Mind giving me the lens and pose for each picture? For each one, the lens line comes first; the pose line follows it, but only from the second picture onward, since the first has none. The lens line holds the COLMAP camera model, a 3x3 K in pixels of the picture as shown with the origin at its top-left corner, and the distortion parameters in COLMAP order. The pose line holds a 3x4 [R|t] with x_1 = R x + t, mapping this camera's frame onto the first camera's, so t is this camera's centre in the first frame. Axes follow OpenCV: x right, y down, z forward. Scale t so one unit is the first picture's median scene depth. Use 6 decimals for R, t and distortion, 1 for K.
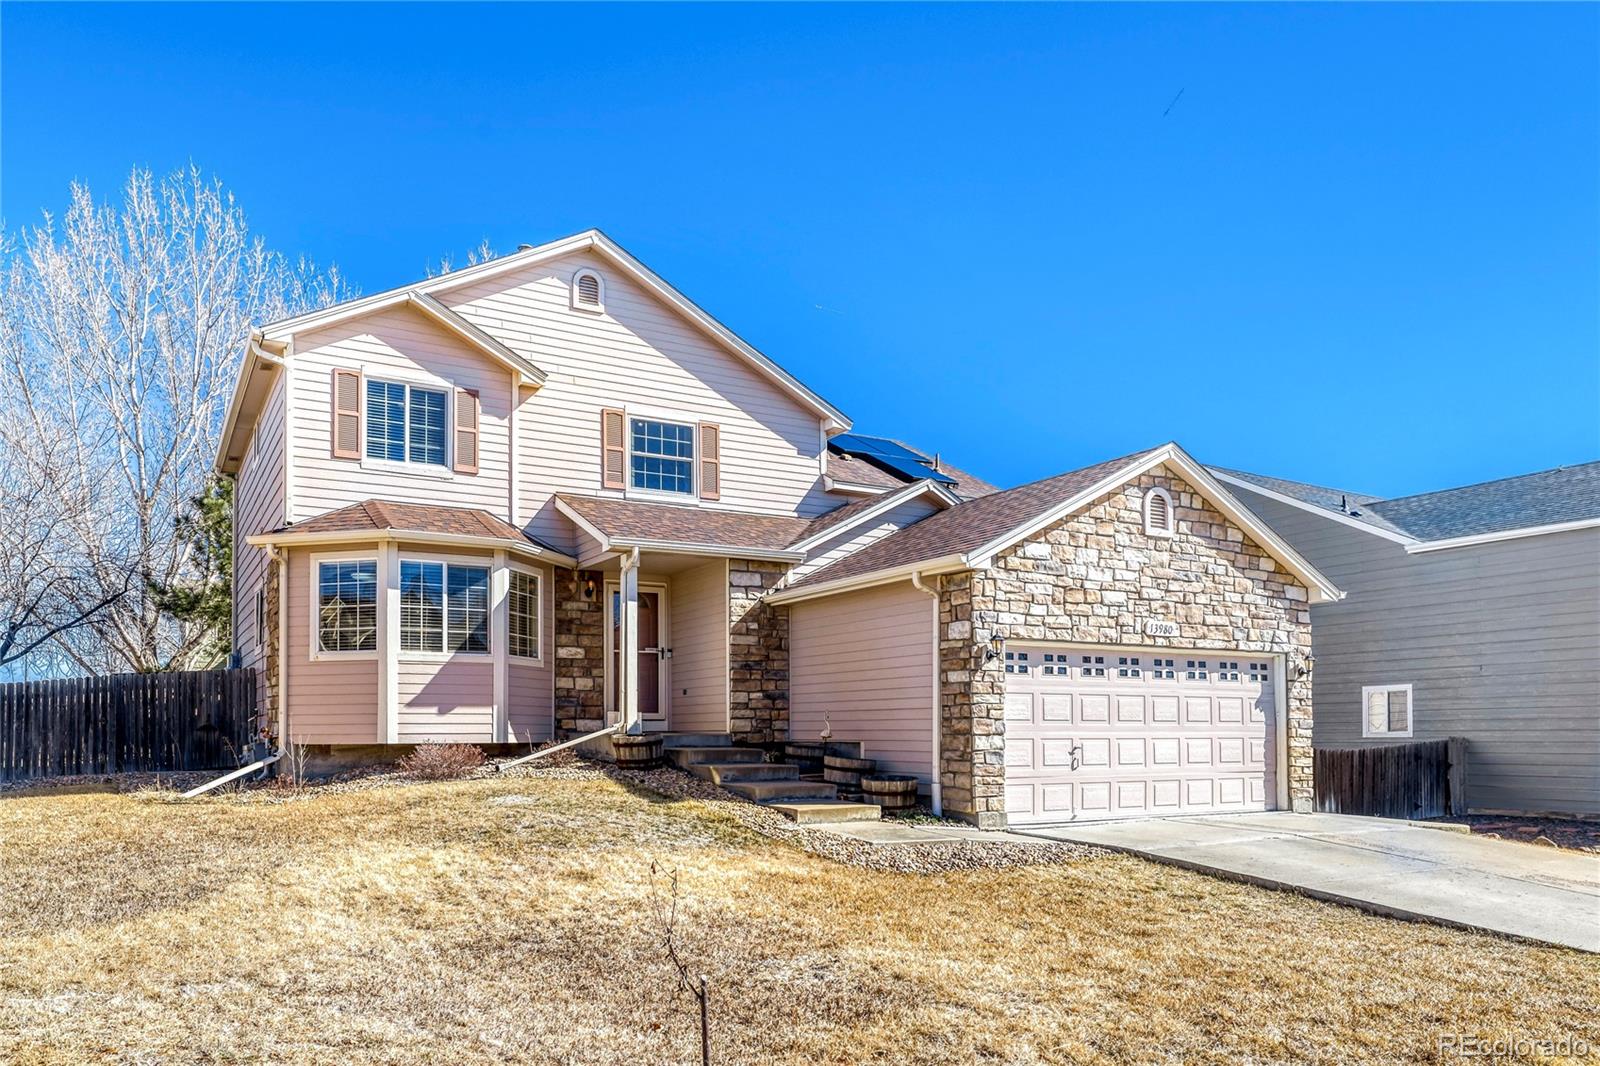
lens RADIAL K [[1153.0, 0, 811.0], [0, 1153.0, 686.1], [0, 0, 1]] dist [-0.004508, 0.003907]
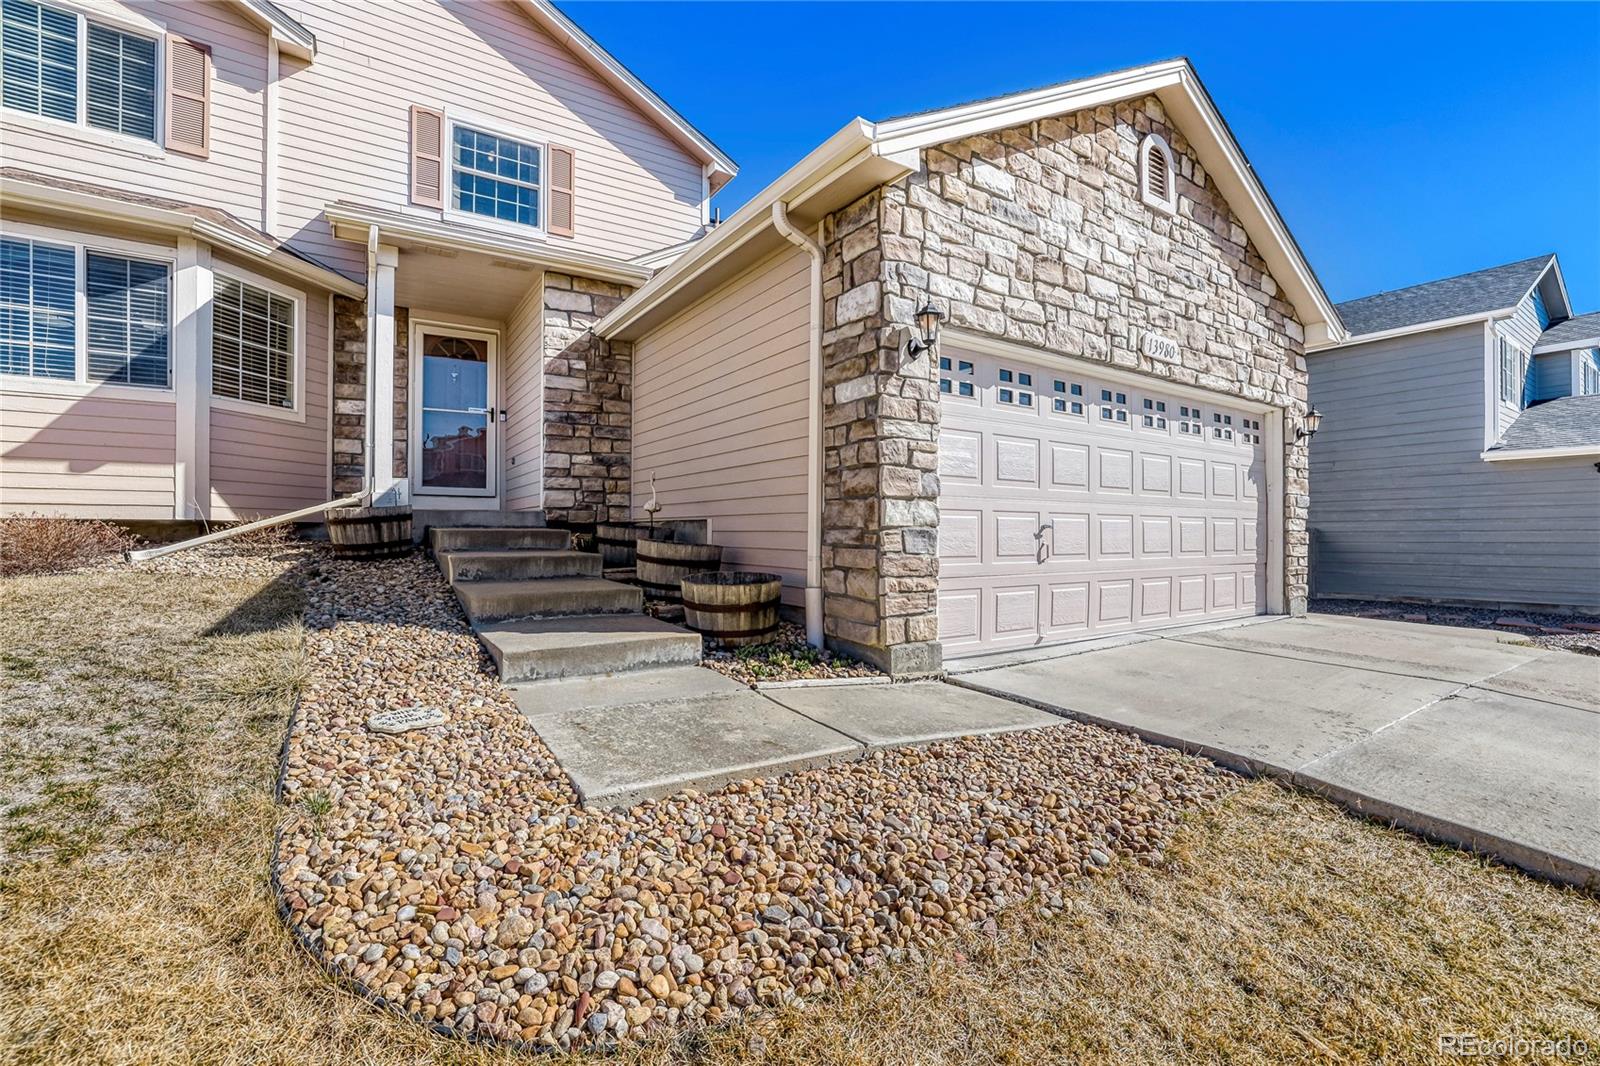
lens RADIAL K [[697.5, 0, 792.7], [0, 697.5, 531.9], [0, 0, 1]] dist [-0.048951, 0.017730]
pose [[0.999301, 0.003841, 0.037181, 0.076143], [-0.005335, 0.999179, 0.040166, 0.038910], [-0.036996, -0.040336, 0.998501, 0.589567]]
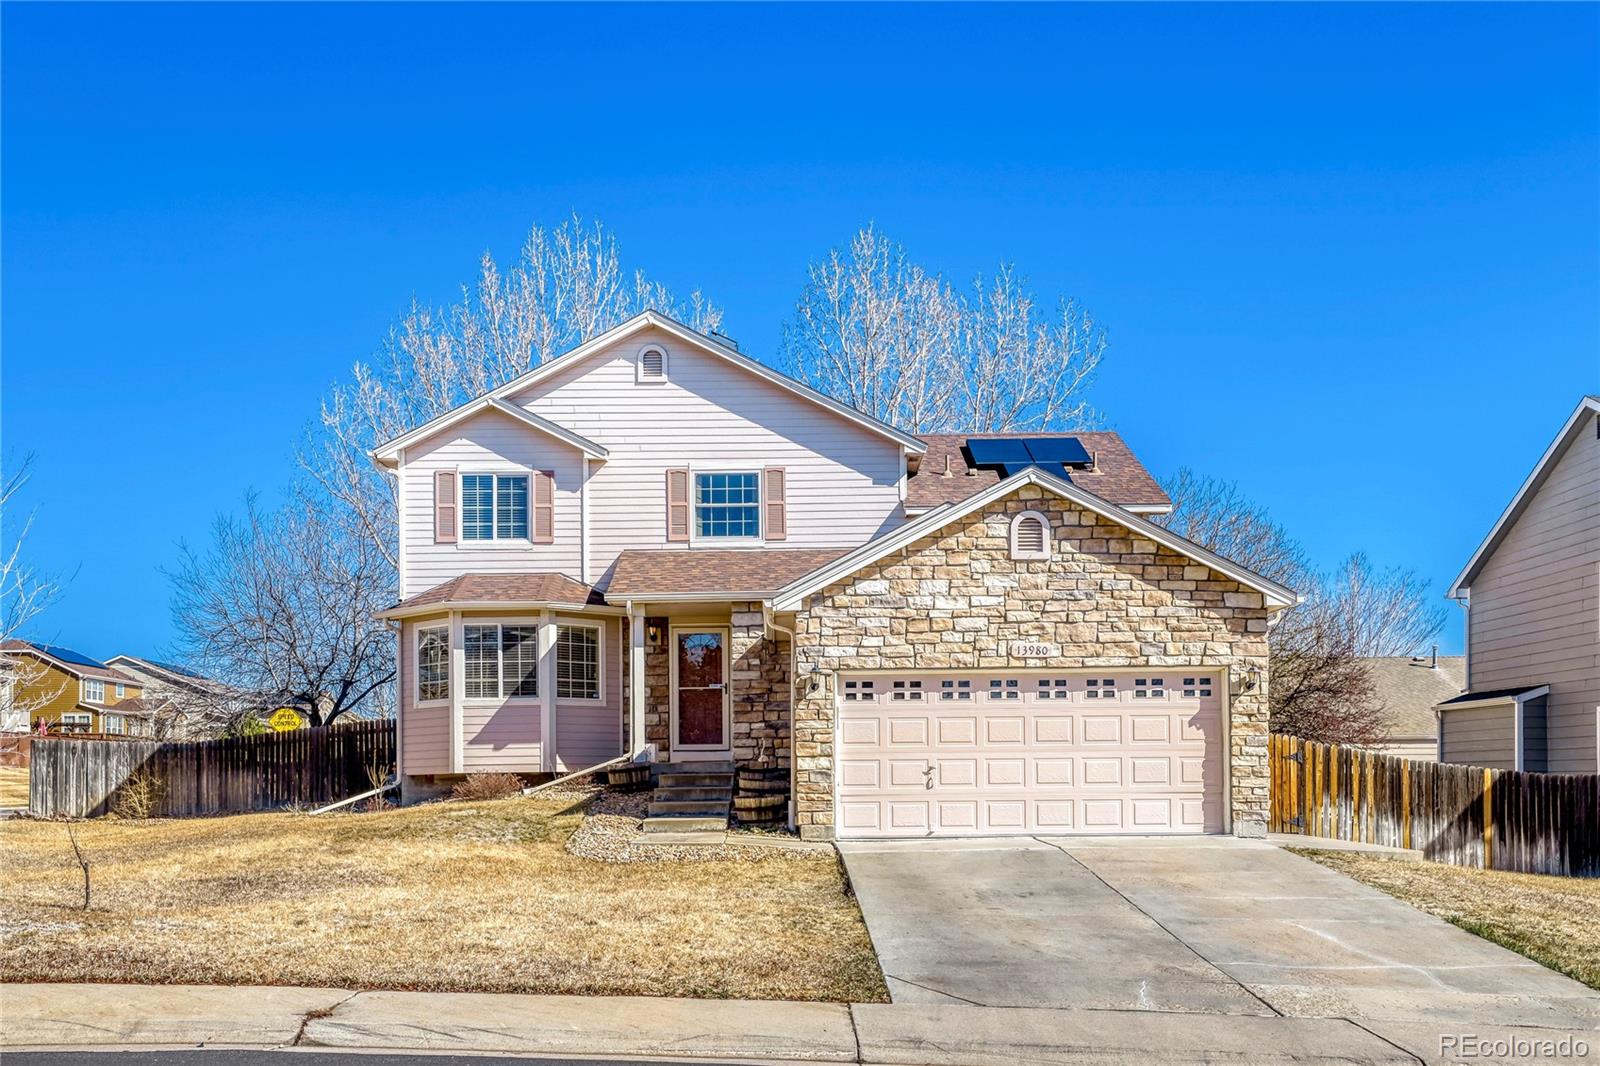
lens RADIAL K [[1608.8, 0, 830.0], [0, 1608.8, 713.1], [0, 0, 1]] dist [0.010749, 0.001444]
pose [[0.873089, -0.030568, -0.486601, 0.805433], [0.030270, 0.999506, -0.008475, 0.011829], [0.486620, -0.007330, 0.873583, -0.312441]]
